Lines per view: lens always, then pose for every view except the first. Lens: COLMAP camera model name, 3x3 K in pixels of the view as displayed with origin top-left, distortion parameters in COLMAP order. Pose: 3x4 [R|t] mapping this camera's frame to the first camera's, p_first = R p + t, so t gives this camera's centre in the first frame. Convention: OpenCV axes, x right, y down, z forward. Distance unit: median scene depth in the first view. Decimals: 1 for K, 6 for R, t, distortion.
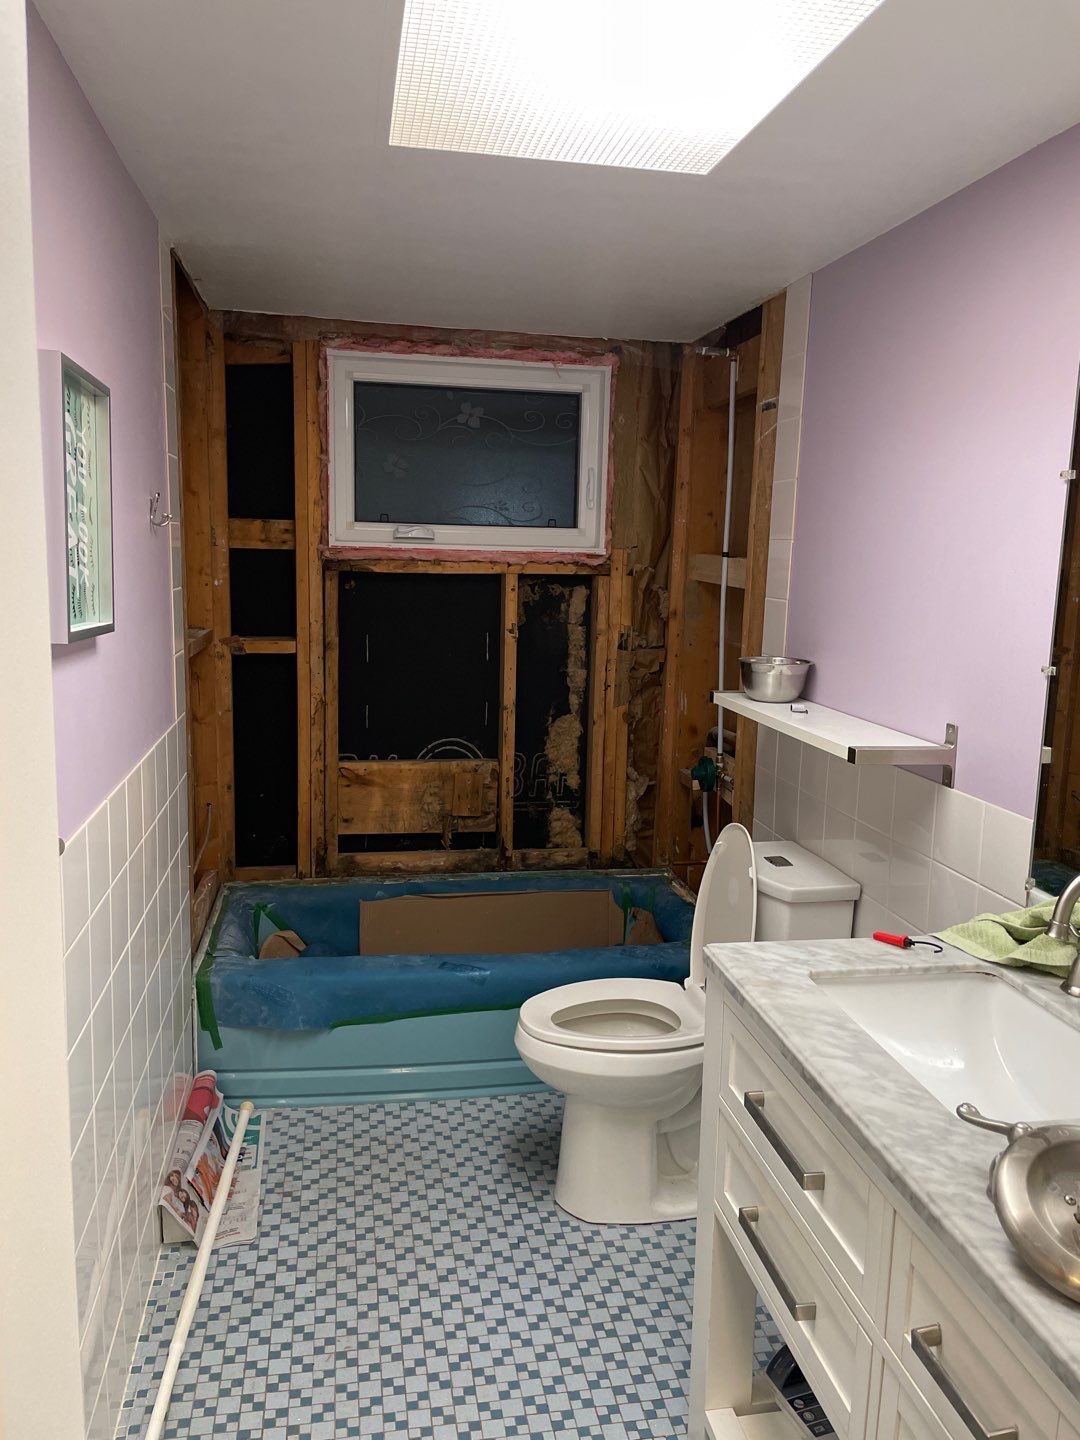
lens RADIAL K [[1094.5, 0, 536.3], [0, 1094.5, 716.6], [0, 0, 1]] dist [0.087651, -0.128958]
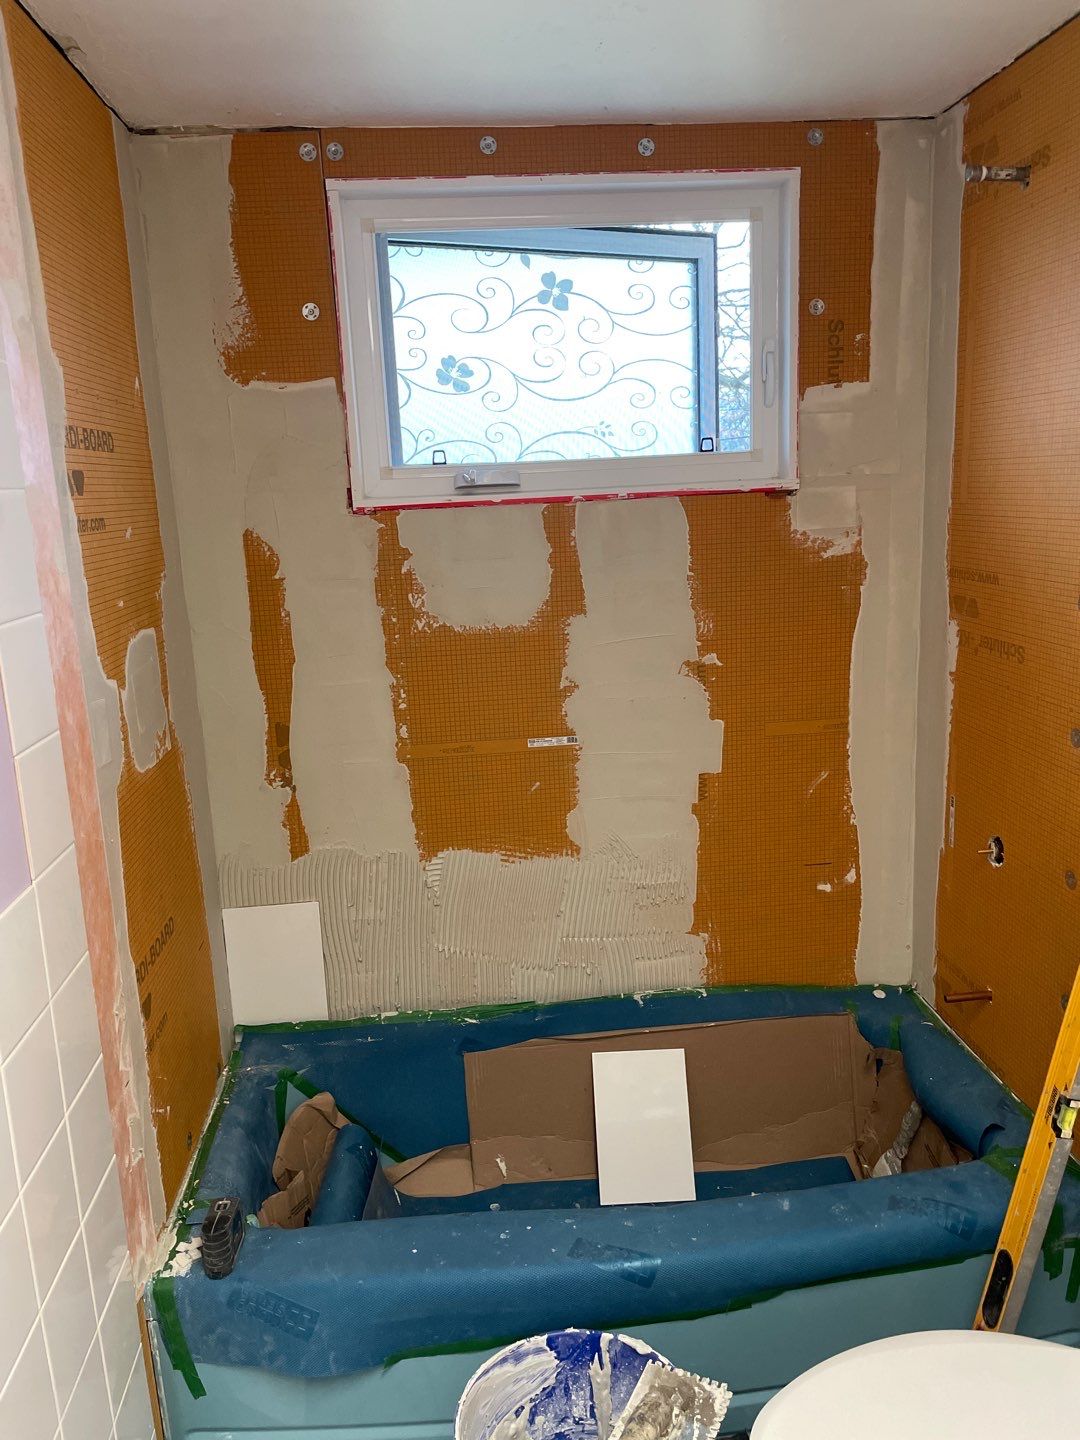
lens RADIAL K [[1094.5, 0, 536.3], [0, 1094.5, 716.6], [0, 0, 1]] dist [0.087651, -0.128958]
pose [[0.994157, -0.048964, -0.096200, -0.055563], [0.054252, 0.997112, 0.053138, -0.112707], [0.093320, -0.058046, 0.993943, 0.669043]]
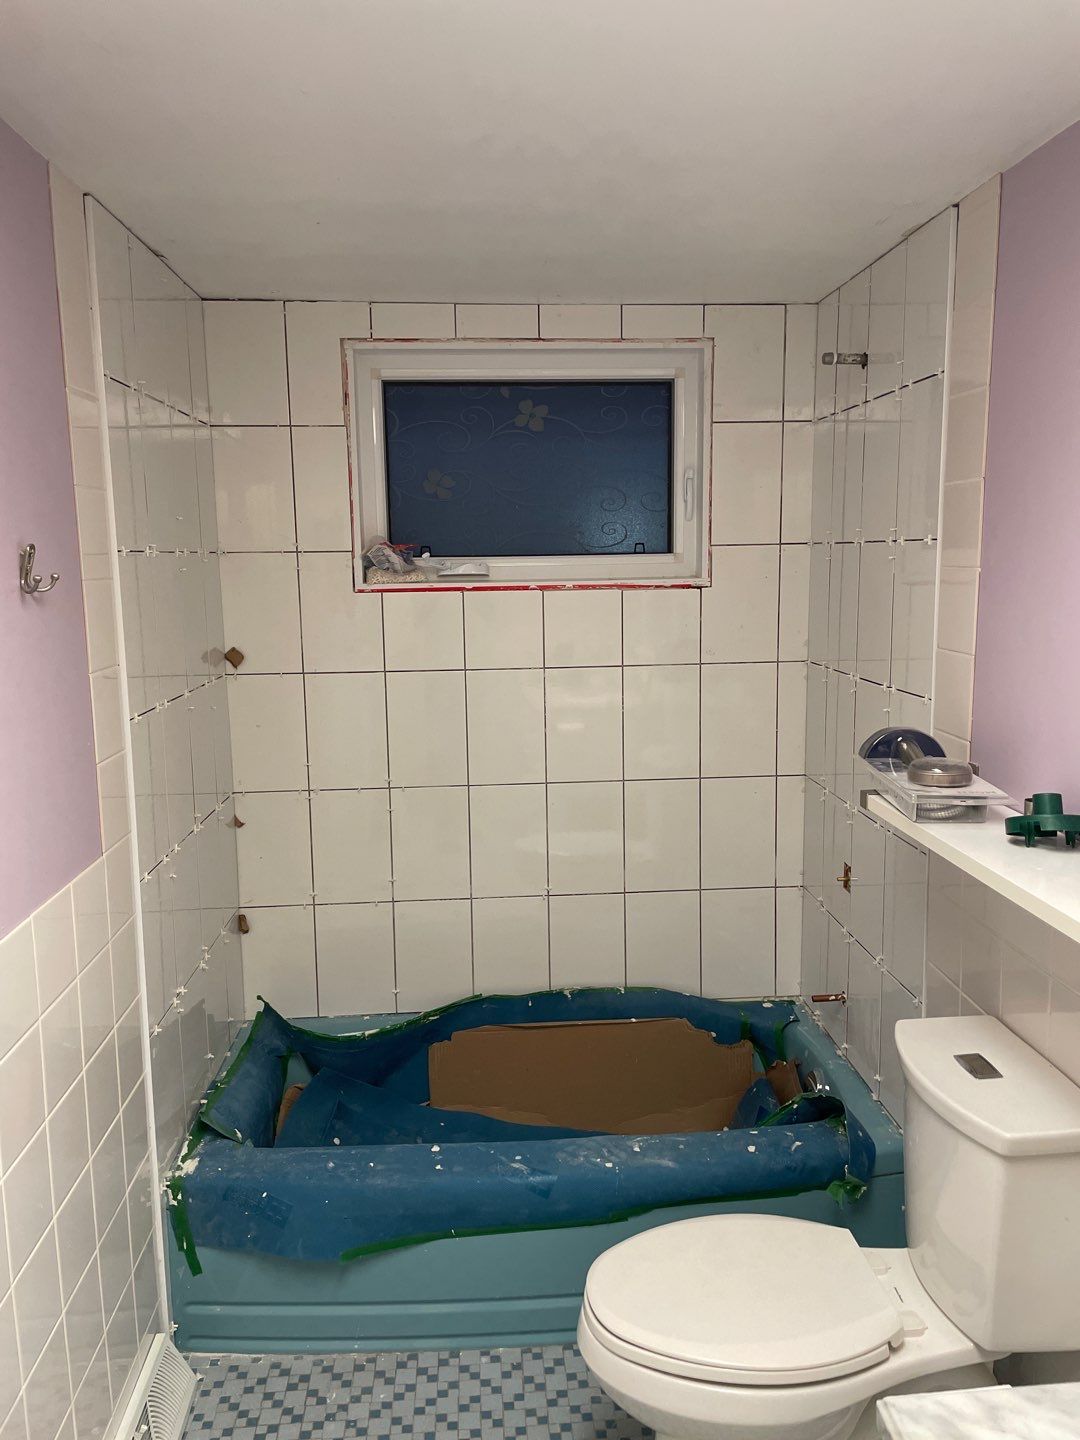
lens RADIAL K [[1094.5, 0, 536.3], [0, 1094.5, 716.6], [0, 0, 1]] dist [0.087651, -0.128958]
pose [[0.993583, -0.022036, -0.110934, 0.047442], [0.021369, 0.999746, -0.007197, -0.097938], [0.111064, 0.004780, 0.993802, 0.403338]]
